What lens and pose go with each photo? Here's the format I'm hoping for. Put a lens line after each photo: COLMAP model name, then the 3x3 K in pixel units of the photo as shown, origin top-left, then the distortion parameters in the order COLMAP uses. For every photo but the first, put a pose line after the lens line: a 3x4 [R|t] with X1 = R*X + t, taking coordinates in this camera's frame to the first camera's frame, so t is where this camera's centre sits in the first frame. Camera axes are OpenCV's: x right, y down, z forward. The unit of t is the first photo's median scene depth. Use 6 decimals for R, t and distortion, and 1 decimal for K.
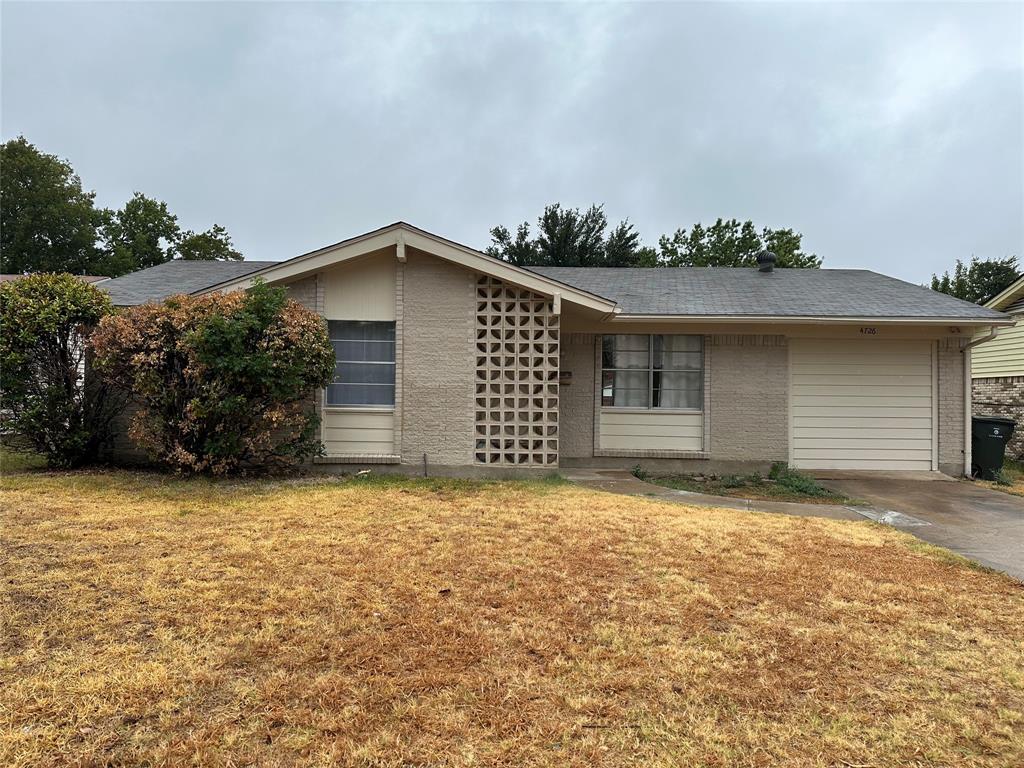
lens RADIAL K [[724.2, 0, 486.1], [0, 724.2, 400.4], [0, 0, 1]] dist [0.073015, -0.058753]
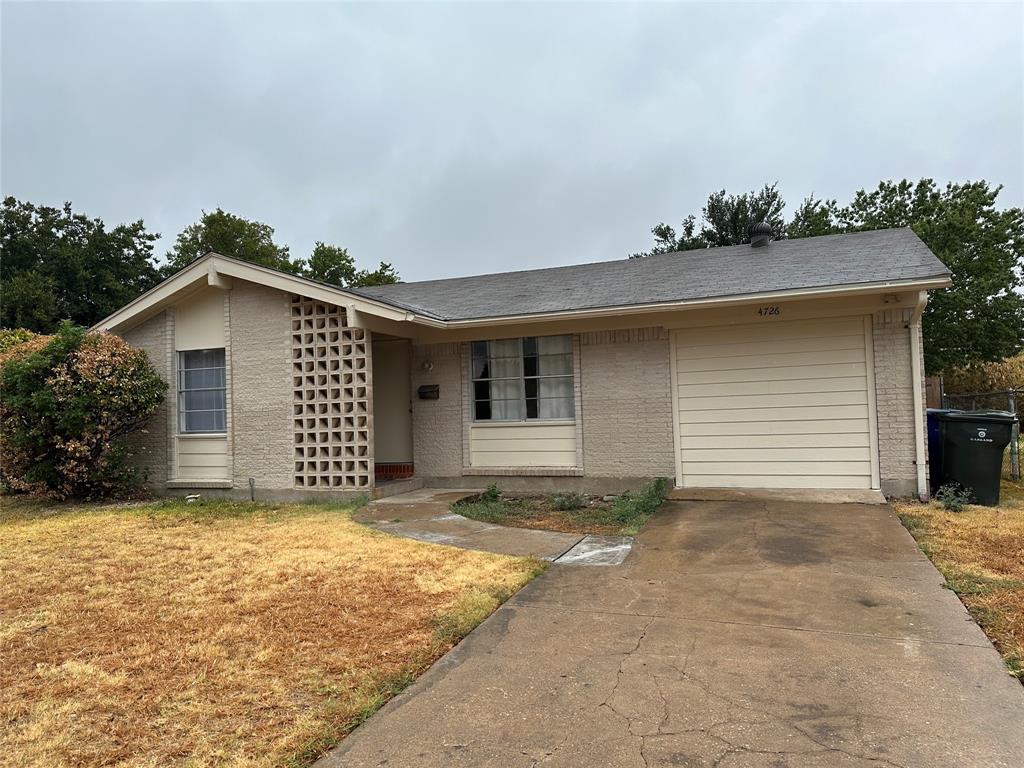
lens RADIAL K [[724.2, 0, 506.1], [0, 724.2, 387.9], [0, 0, 1]] dist [0.073015, -0.058753]
pose [[0.931459, -0.057360, -0.359297, 0.601599], [0.045758, 0.998122, -0.040721, 0.007276], [0.360958, 0.021489, 0.932334, 0.187082]]
